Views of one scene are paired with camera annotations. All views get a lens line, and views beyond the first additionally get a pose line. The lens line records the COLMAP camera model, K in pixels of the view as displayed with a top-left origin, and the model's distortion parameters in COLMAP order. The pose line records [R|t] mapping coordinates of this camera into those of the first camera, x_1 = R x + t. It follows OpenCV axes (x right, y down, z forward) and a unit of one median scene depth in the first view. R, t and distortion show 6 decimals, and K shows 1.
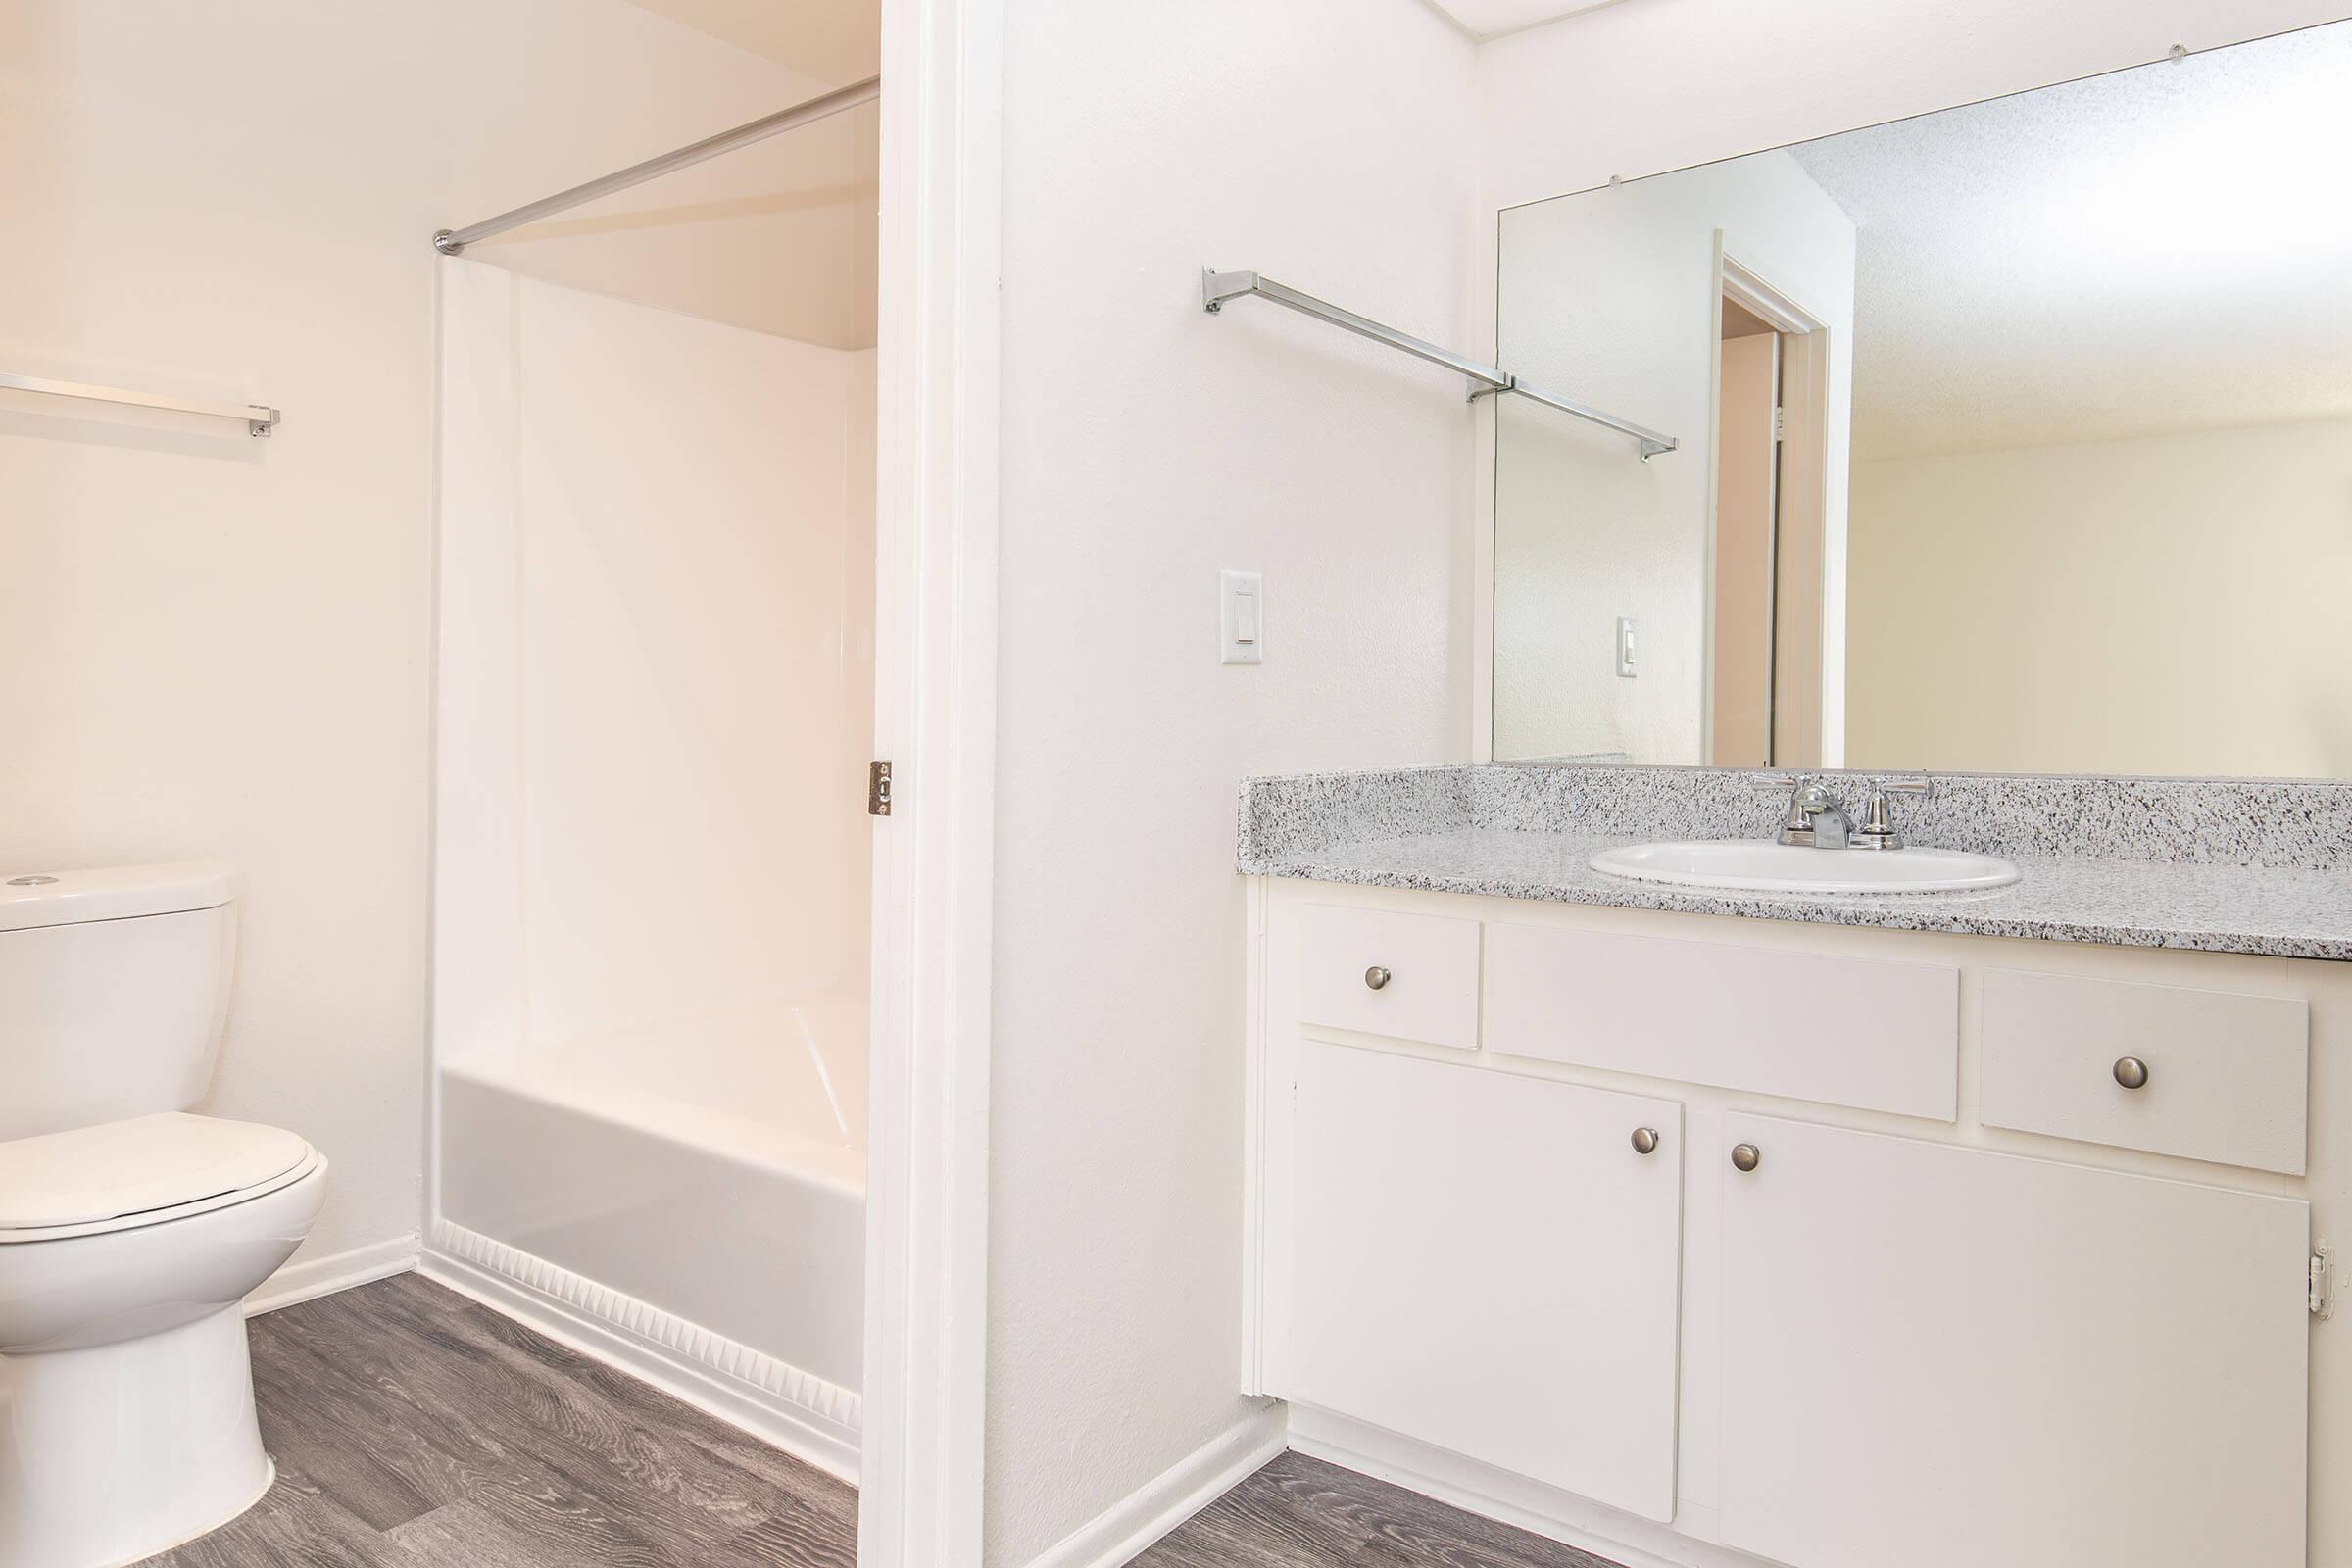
lens RADIAL K [[1482.9, 0, 1173.8], [0, 1482.9, 744.4], [0, 0, 1]] dist [0.001014, 0.000260]
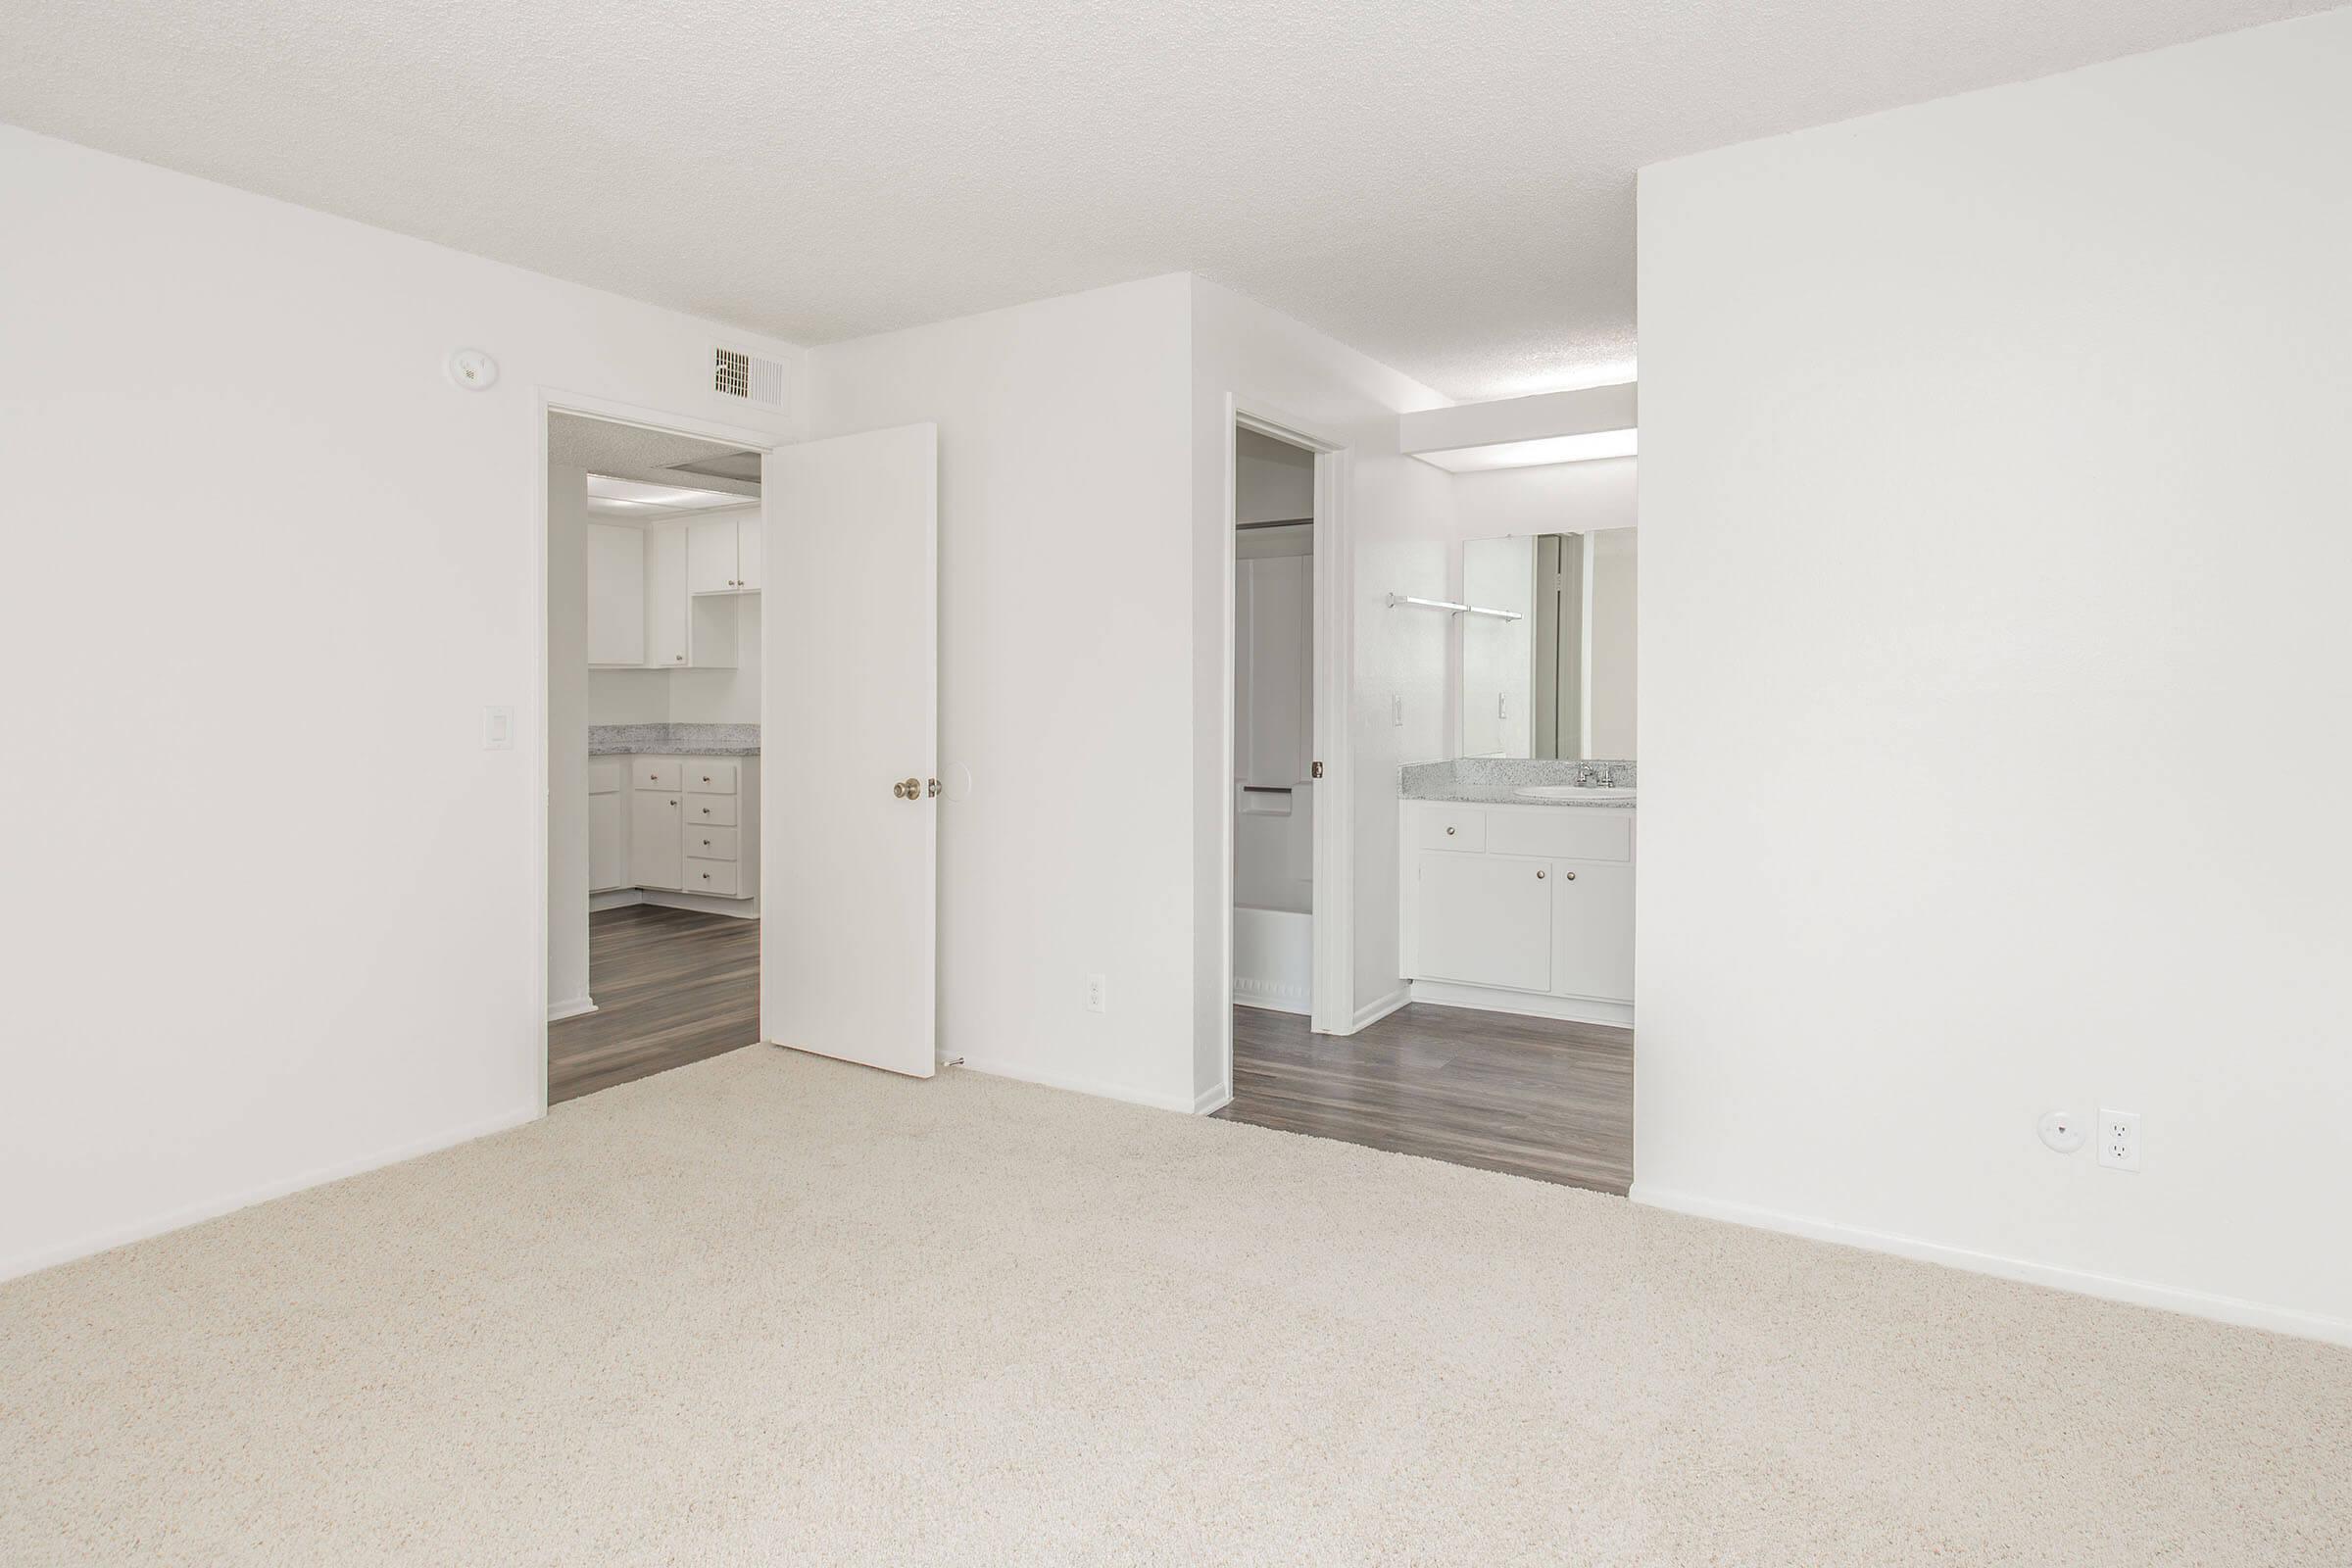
lens RADIAL K [[1151.0, 0, 1191.5], [0, 1151.0, 733.6], [0, 0, 1]] dist [0.004267, 0.000455]
pose [[0.995579, -0.006402, 0.093708, -0.556156], [0.006612, 0.999976, -0.001931, -0.037434], [-0.093693, 0.002542, 0.995598, -1.187357]]
